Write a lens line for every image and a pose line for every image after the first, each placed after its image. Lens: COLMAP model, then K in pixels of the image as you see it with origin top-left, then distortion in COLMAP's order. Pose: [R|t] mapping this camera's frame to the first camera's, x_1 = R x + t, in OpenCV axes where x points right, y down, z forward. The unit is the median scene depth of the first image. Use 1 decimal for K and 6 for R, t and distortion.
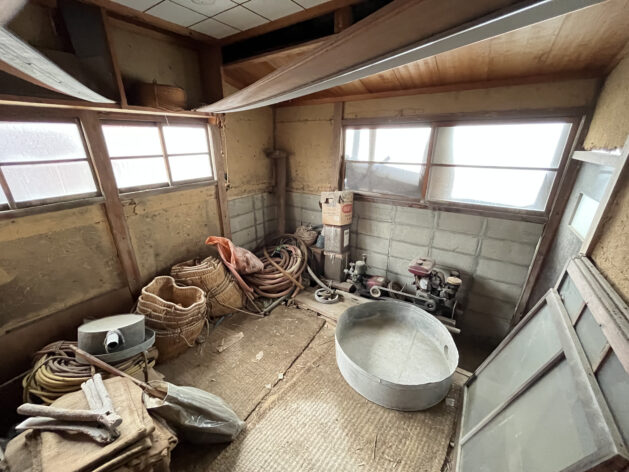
lens RADIAL K [[255.0, 0, 314.4], [0, 255.0, 238.4], [0, 0, 1]] dist [0.001014, -0.000532]
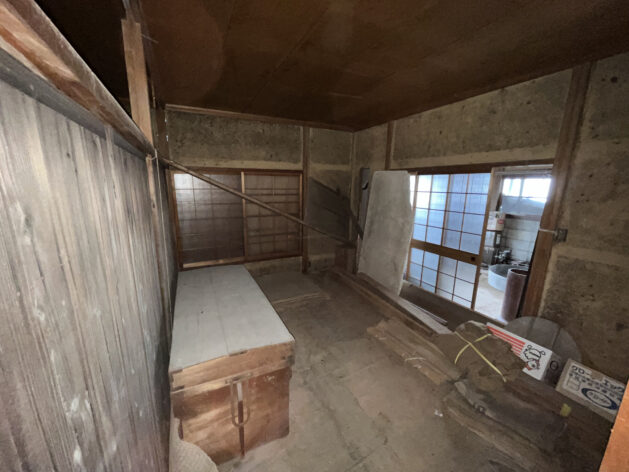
lens RADIAL K [[255.0, 0, 312.3], [0, 255.0, 238.6], [0, 0, 1]] dist [0.001014, -0.000532]
pose [[0.870186, 0.109722, -0.480351, -0.144443], [-0.181617, 0.977673, -0.105691, 0.416410], [0.458030, 0.179210, 0.870685, -1.105262]]
